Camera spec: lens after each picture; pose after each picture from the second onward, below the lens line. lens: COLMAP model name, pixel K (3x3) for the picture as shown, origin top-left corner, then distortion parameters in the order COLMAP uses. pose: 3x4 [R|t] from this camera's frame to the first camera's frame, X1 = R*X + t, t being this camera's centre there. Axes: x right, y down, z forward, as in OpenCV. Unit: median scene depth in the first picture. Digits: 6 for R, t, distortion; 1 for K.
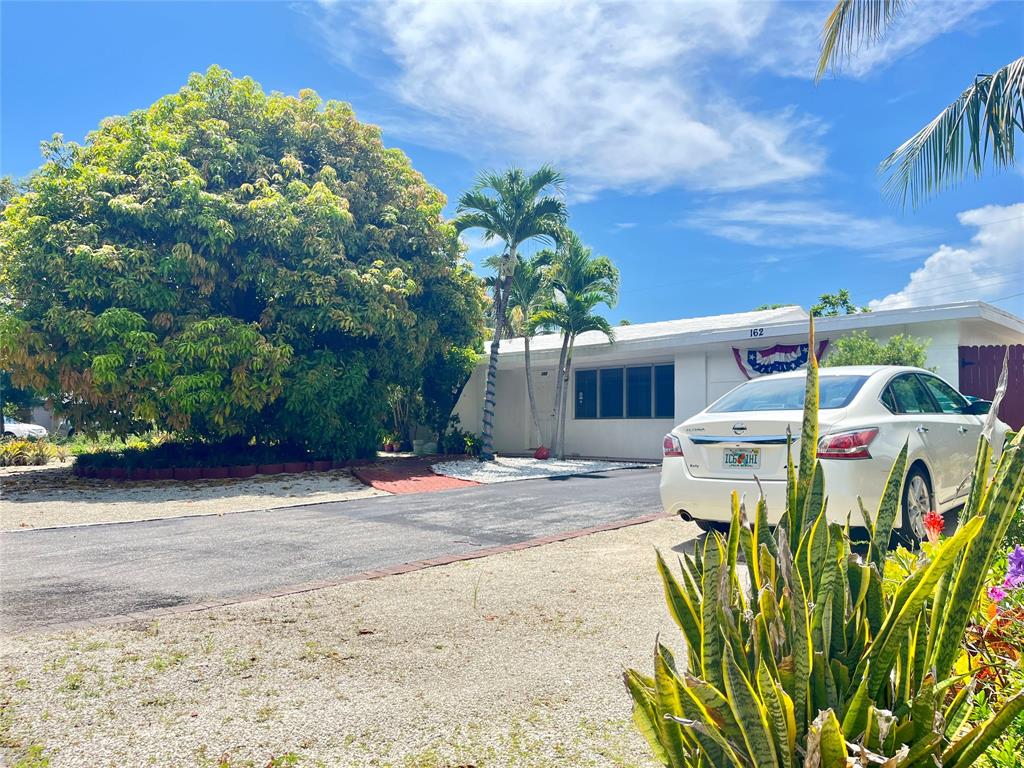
lens RADIAL K [[775.2, 0, 516.8], [0, 775.2, 387.6], [0, 0, 1]] dist [0.041942, -0.046189]
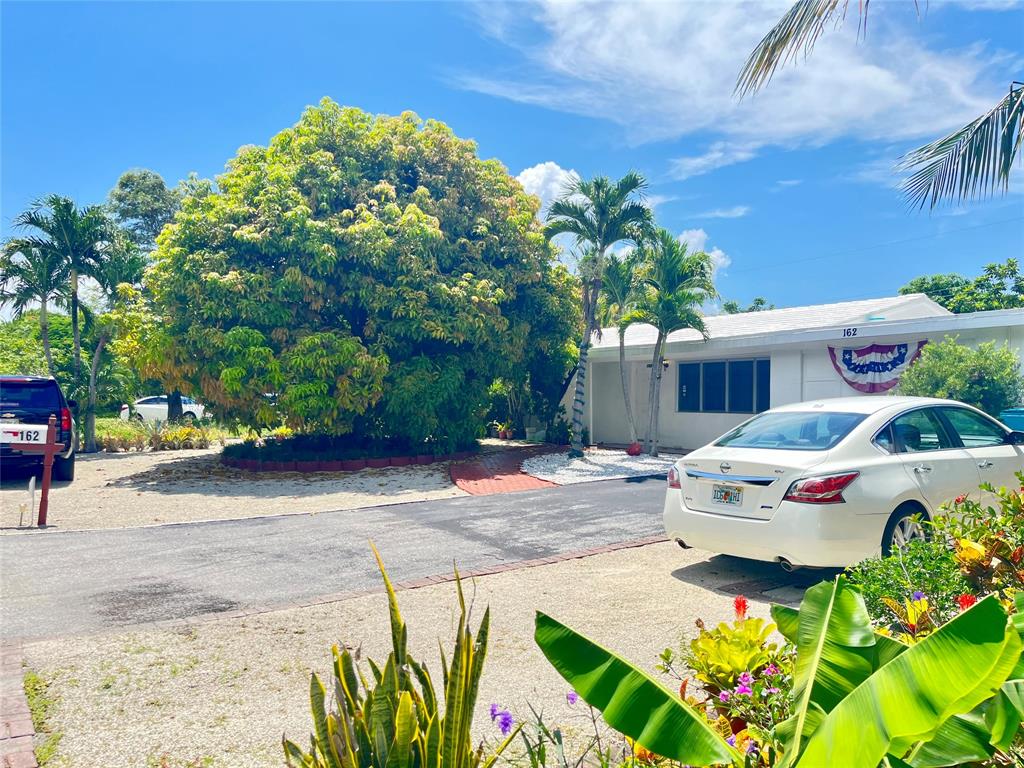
lens RADIAL K [[775.2, 0, 511.7], [0, 775.2, 392.2], [0, 0, 1]] dist [0.041942, -0.046189]
pose [[0.980063, 0.001514, -0.198683, 0.099817], [0.007269, 0.999028, 0.043471, -0.047046], [0.198556, -0.044048, 0.979099, -0.047612]]
